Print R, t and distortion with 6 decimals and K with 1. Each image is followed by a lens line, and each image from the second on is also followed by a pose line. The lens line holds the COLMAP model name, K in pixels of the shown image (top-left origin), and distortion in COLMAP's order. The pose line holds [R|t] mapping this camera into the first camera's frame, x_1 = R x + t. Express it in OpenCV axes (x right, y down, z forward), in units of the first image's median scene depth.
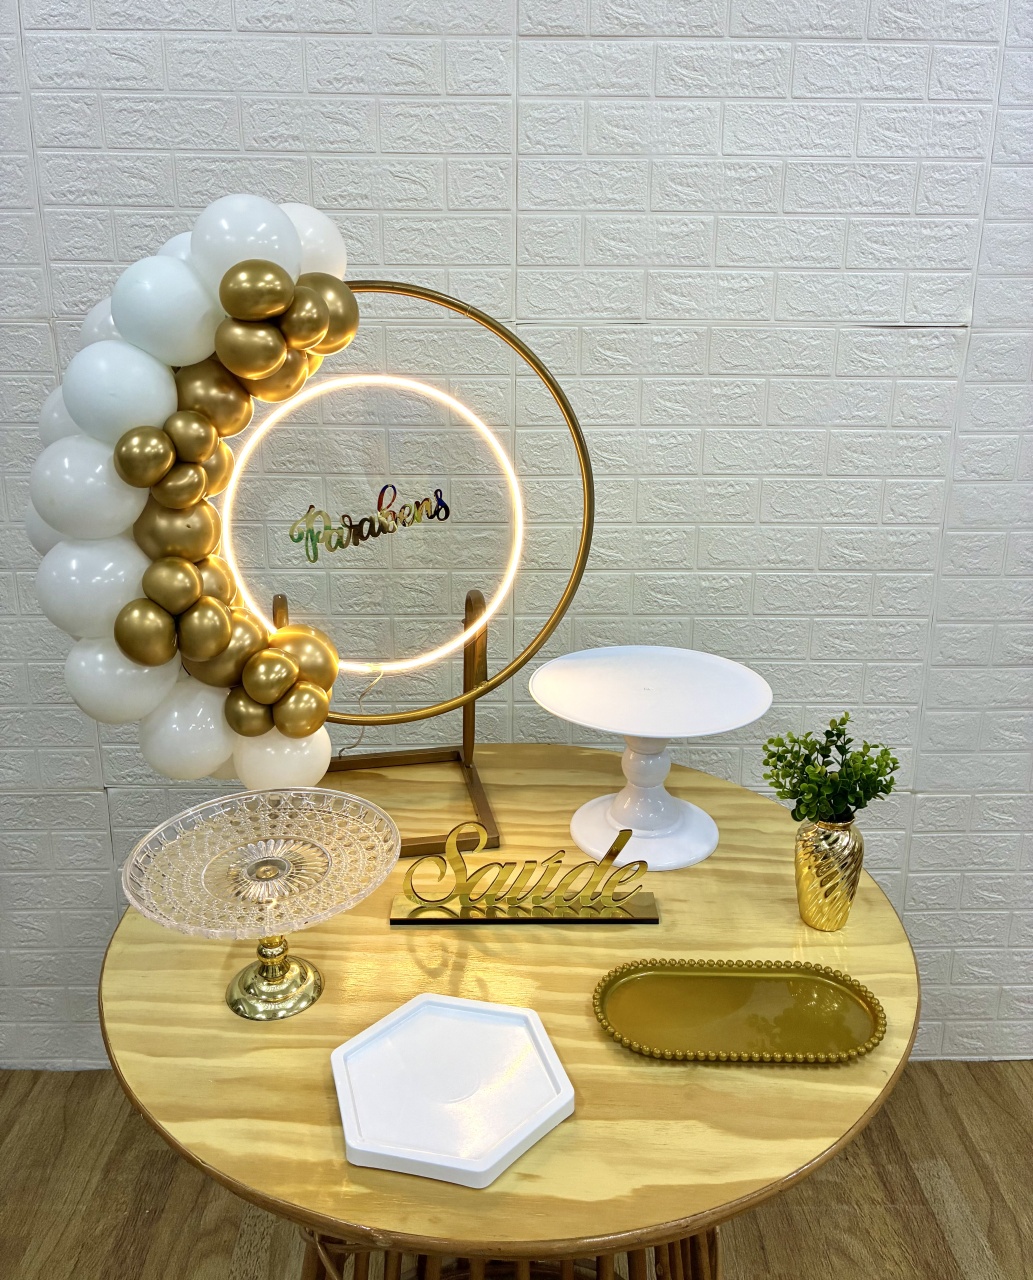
lens RADIAL K [[1088.6, 0, 521.3], [0, 1088.6, 603.7], [0, 0, 1]] dist [0.021928, -0.024482]
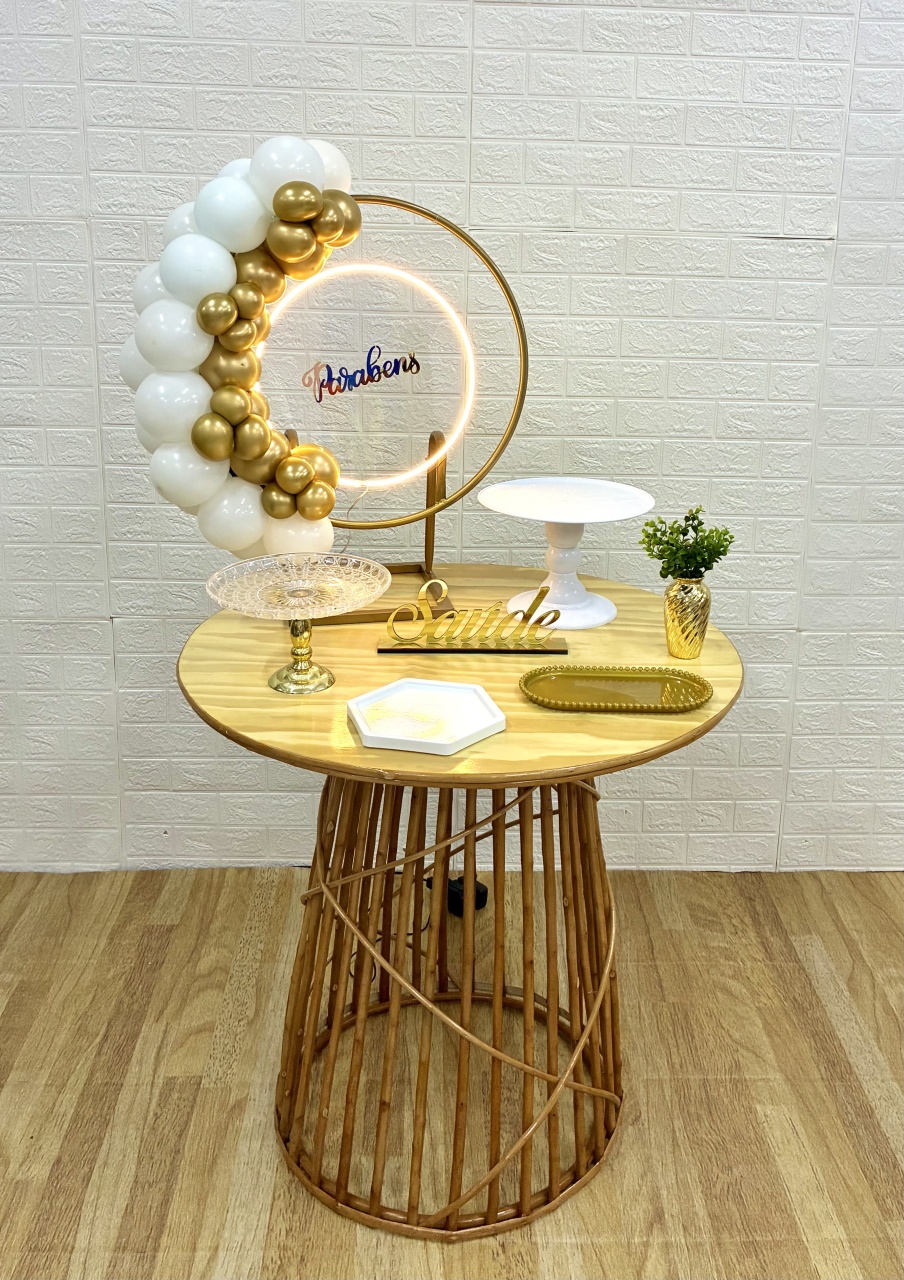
lens RADIAL K [[1249.7, 0, 497.2], [0, 1249.7, 528.8], [0, 0, 1]] dist [0.015282, 0.000000]
pose [[0.999475, 0.012970, 0.029699, -0.010638], [-0.012393, 0.999732, -0.019533, 0.110902], [-0.029944, 0.019155, 0.999368, -0.415535]]
